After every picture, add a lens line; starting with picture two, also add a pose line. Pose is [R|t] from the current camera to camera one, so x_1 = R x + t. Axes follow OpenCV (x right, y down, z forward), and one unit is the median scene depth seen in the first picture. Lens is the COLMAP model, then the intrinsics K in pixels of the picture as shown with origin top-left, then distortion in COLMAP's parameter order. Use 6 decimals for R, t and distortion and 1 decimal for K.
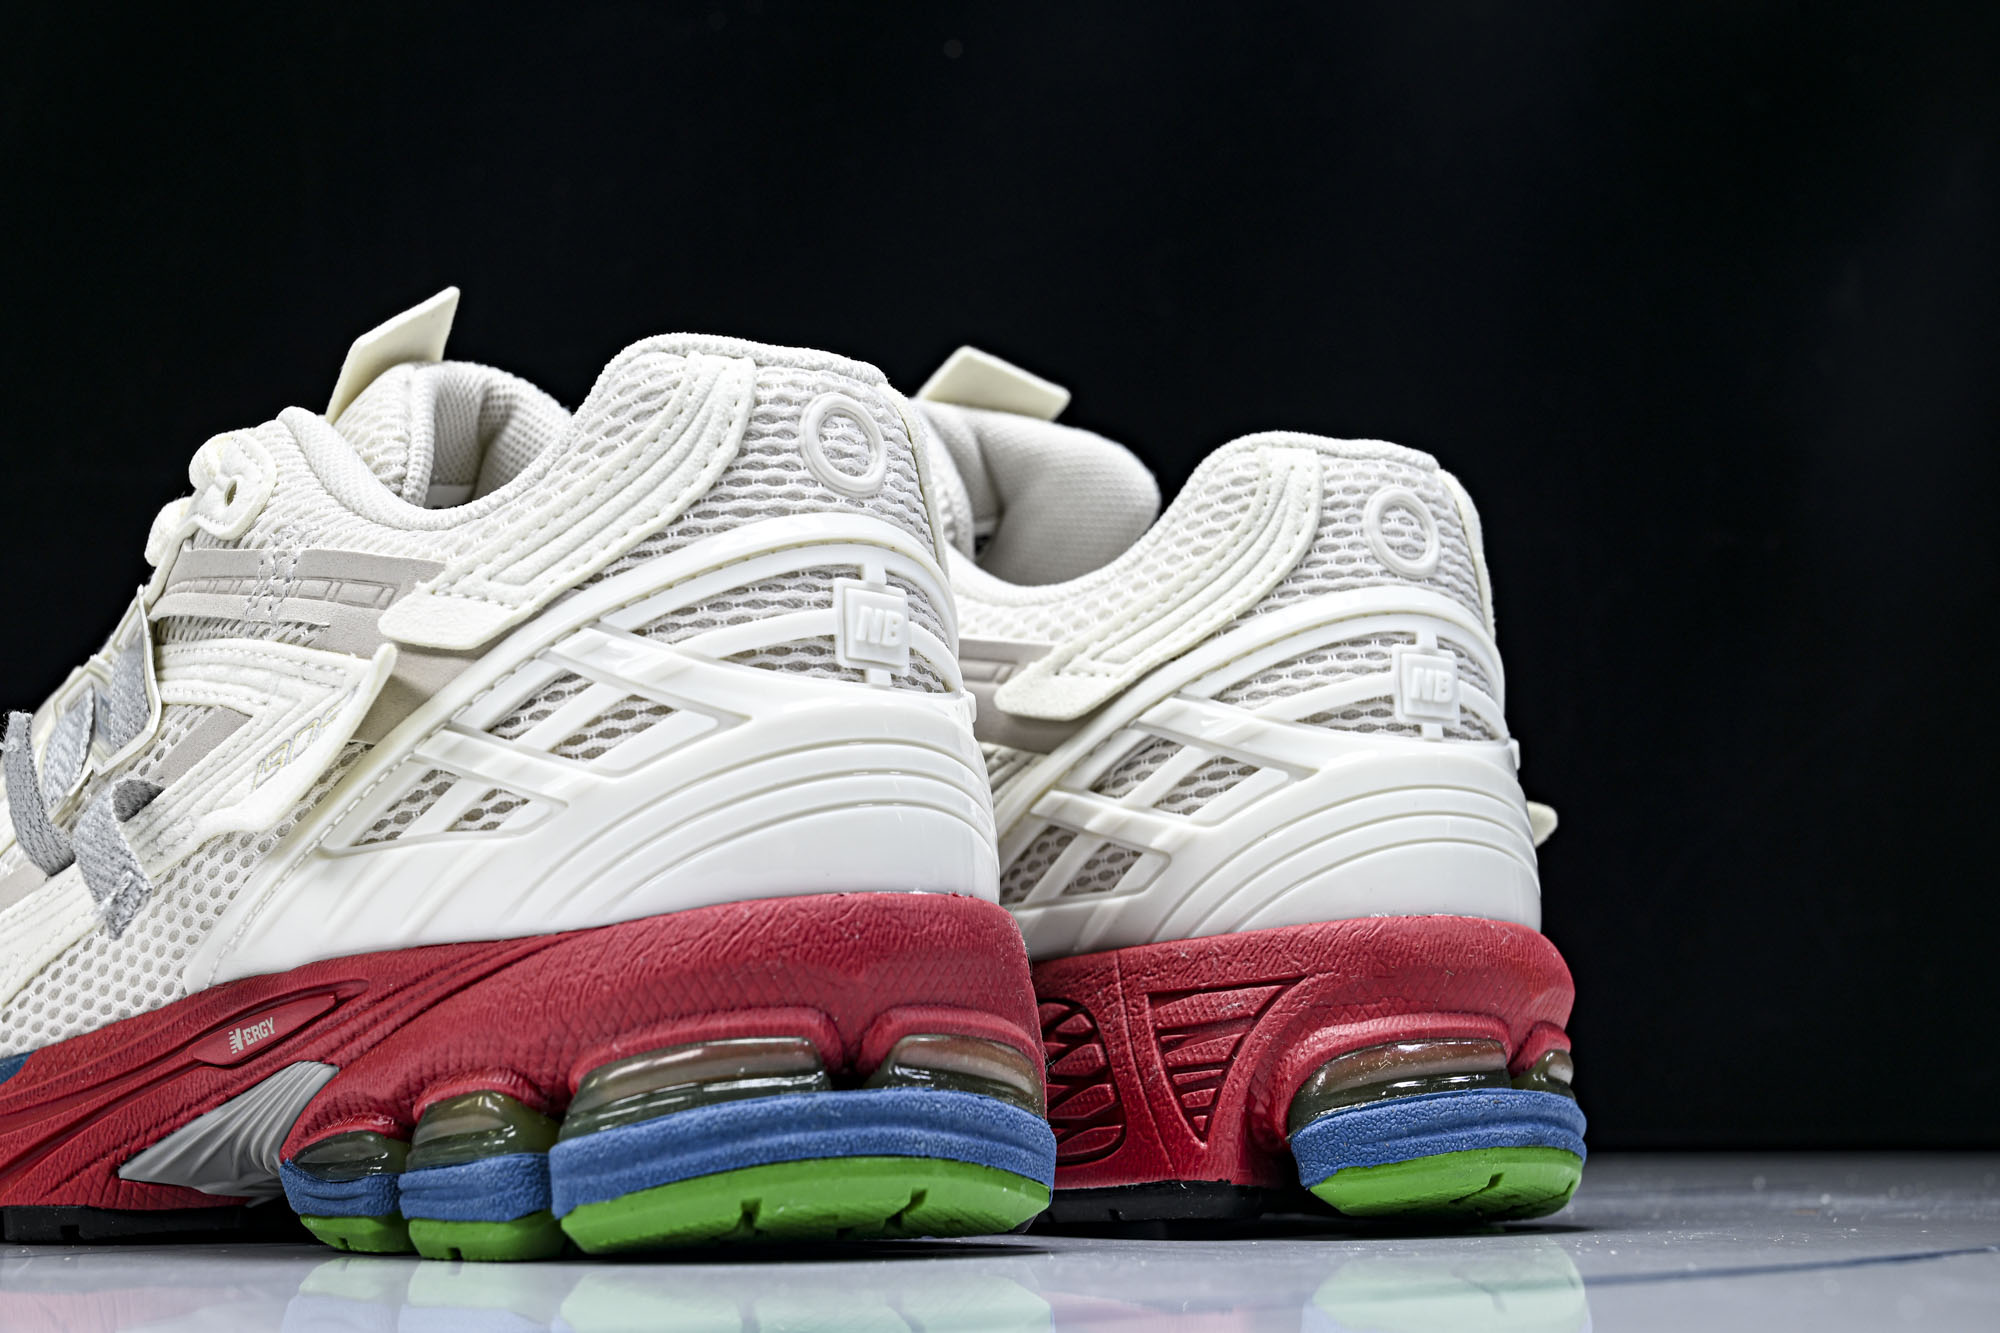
lens RADIAL K [[3616.9, 0, 1039.9], [0, 3616.9, 671.0], [0, 0, 1]] dist [0.140036, -1.373758]
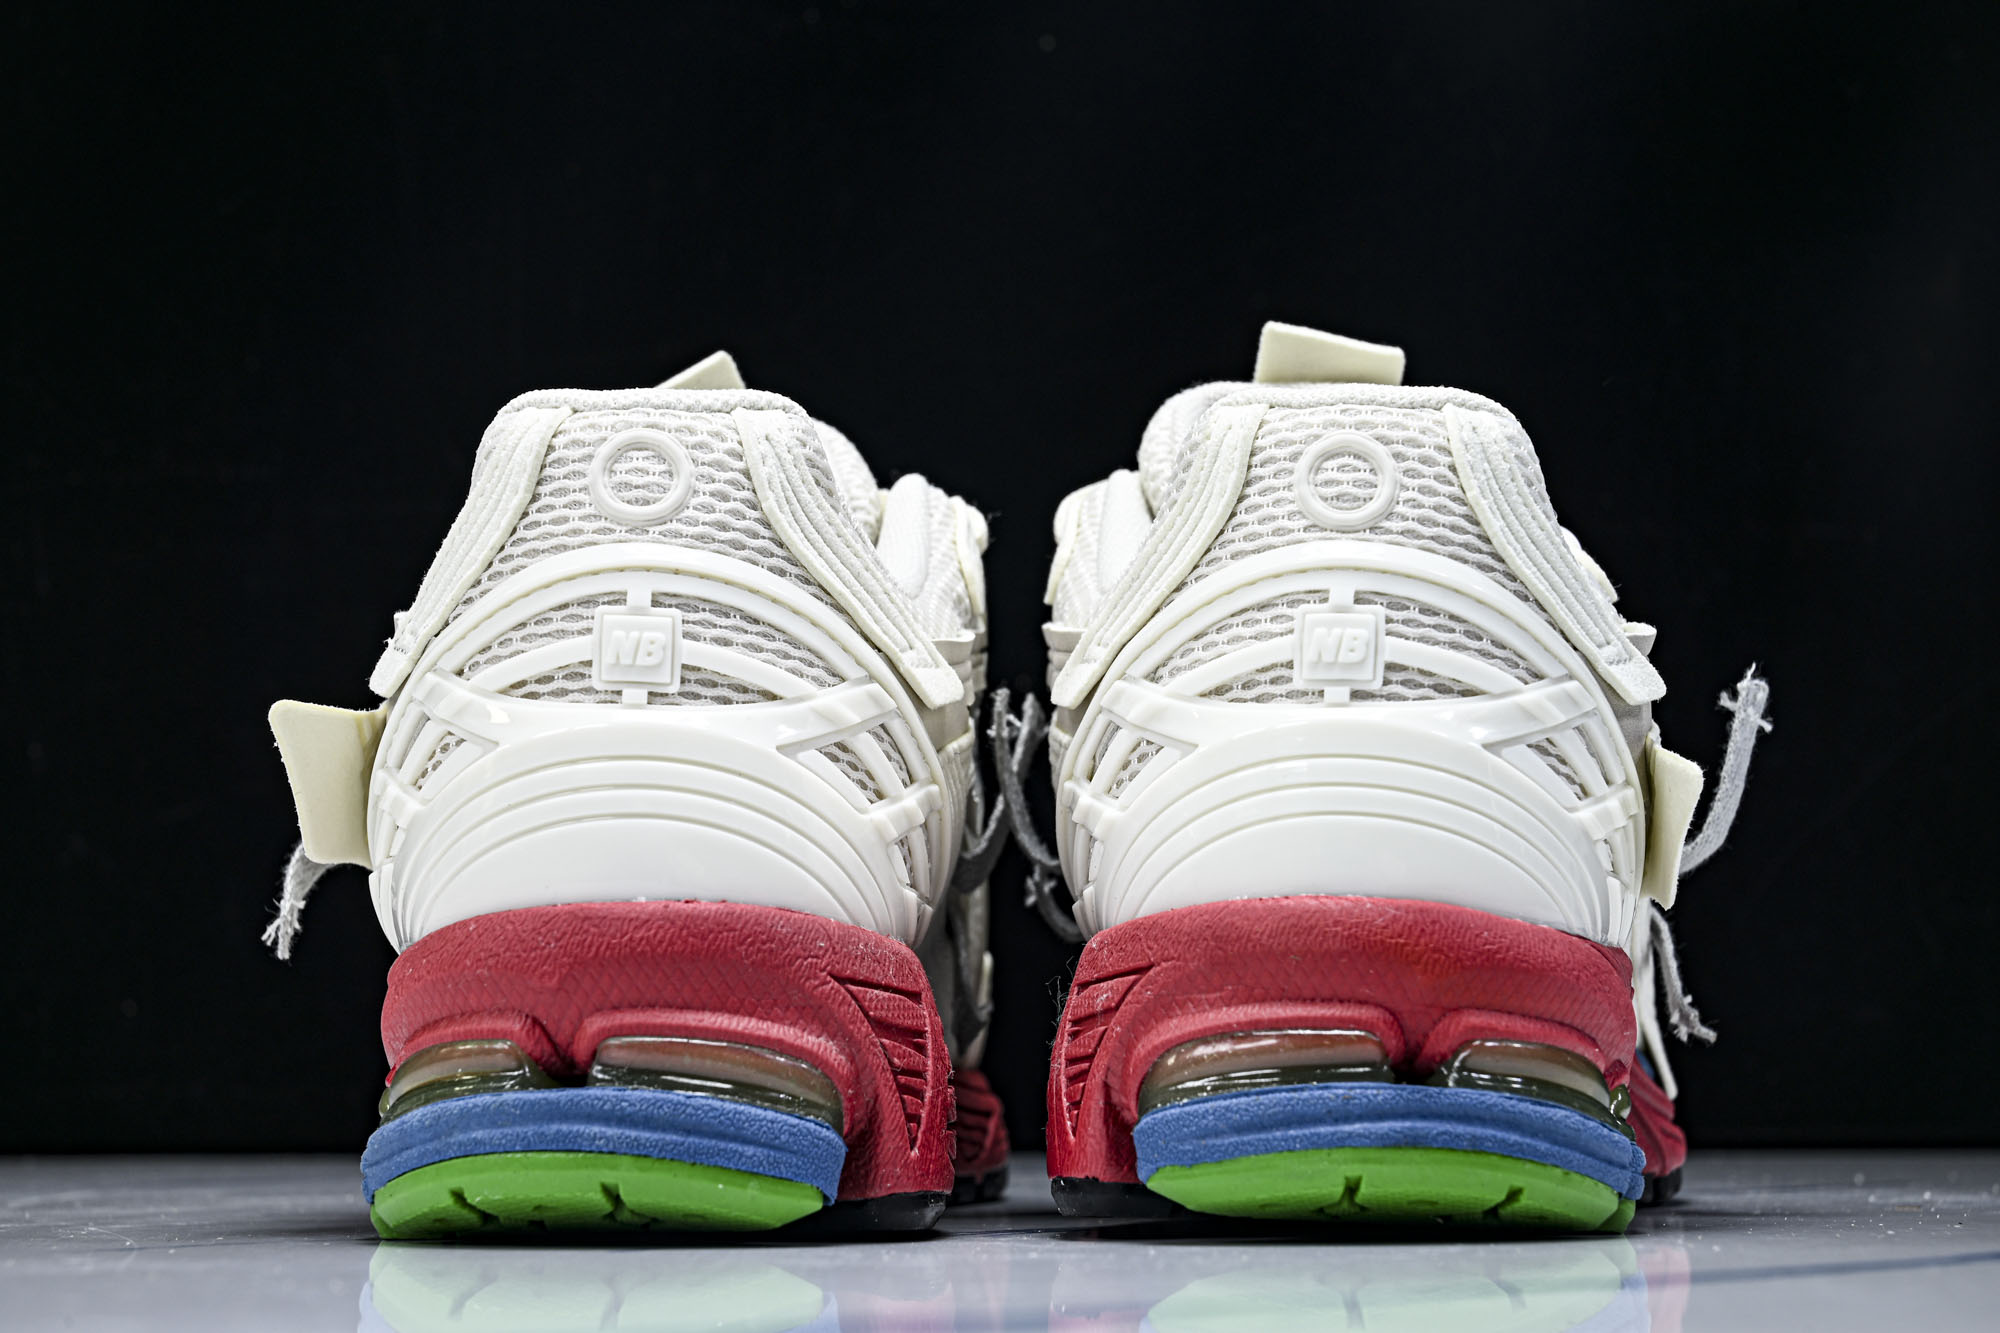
lens RADIAL K [[3616.9, 0, 1039.9], [0, 3616.9, 671.0], [0, 0, 1]] dist [0.140036, -1.373758]
pose [[0.743916, -0.078254, -0.663676, 0.718612], [0.082599, 0.996272, -0.024885, 0.029410], [0.663149, -0.036307, 0.747606, 0.281525]]
